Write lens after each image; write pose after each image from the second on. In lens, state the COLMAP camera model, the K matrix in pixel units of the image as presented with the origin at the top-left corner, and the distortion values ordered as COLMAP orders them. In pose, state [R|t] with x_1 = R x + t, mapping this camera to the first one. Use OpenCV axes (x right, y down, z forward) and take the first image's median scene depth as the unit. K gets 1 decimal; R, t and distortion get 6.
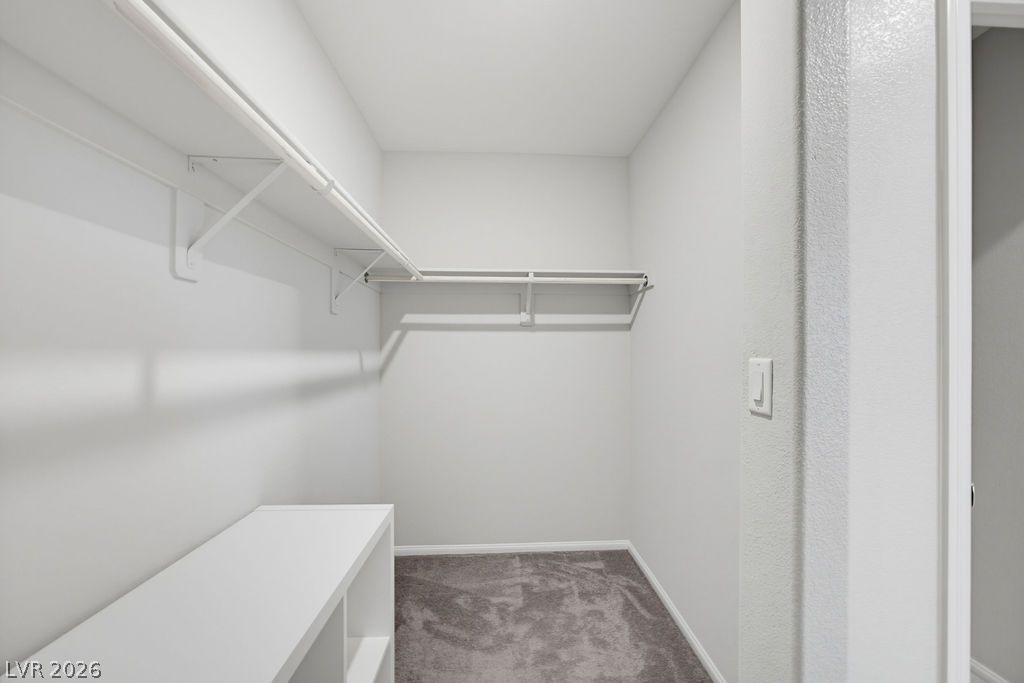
lens RADIAL K [[415.0, 0, 523.0], [0, 415.0, 354.7], [0, 0, 1]] dist [0.016702, 0.000542]
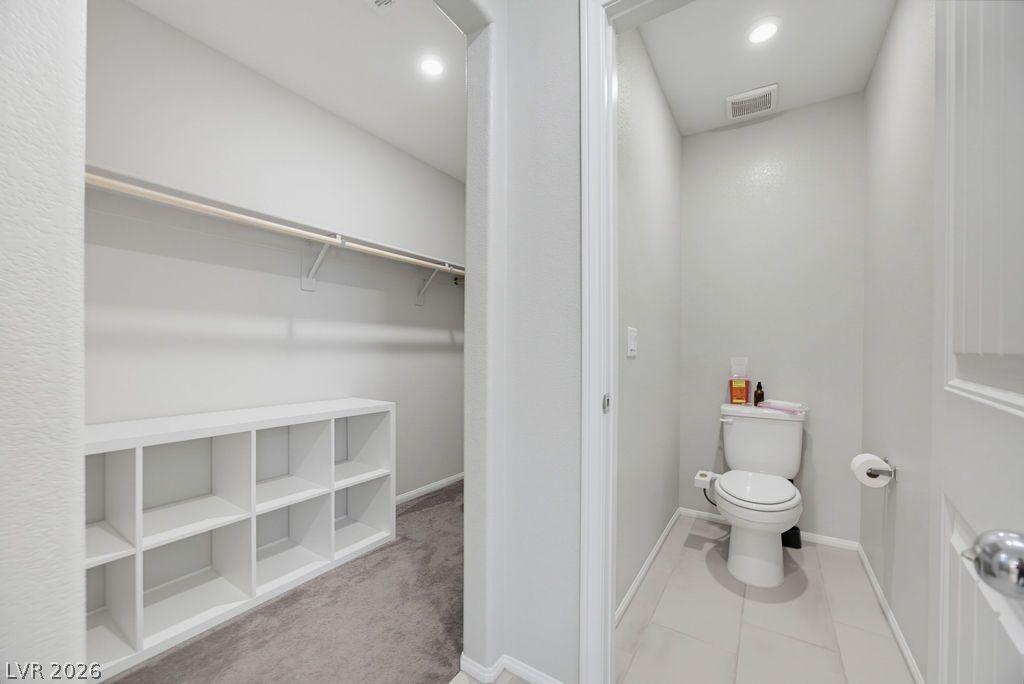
lens RADIAL K [[402.0, 0, 507.4], [0, 402.0, 344.2], [0, 0, 1]] dist [-0.000558, 0.000054]
pose [[0.804644, -0.009390, -0.593683, 0.668352], [-0.002694, 0.999807, -0.019464, 0.076603], [0.593752, 0.017261, 0.804463, -0.080755]]
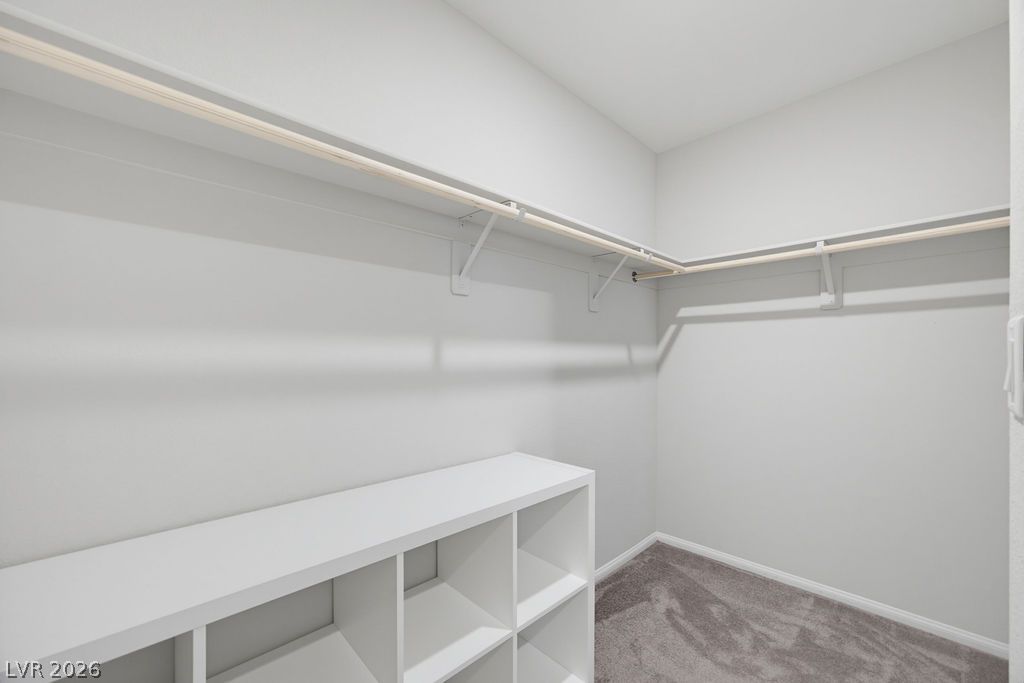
lens RADIAL K [[415.0, 0, 523.0], [0, 415.0, 354.7], [0, 0, 1]] dist [0.016702, 0.000542]
pose [[0.674278, -0.001738, -0.738476, 0.238466], [-0.003264, 0.999980, -0.005334, 0.026198], [0.738471, 0.006007, 0.674259, 0.046397]]
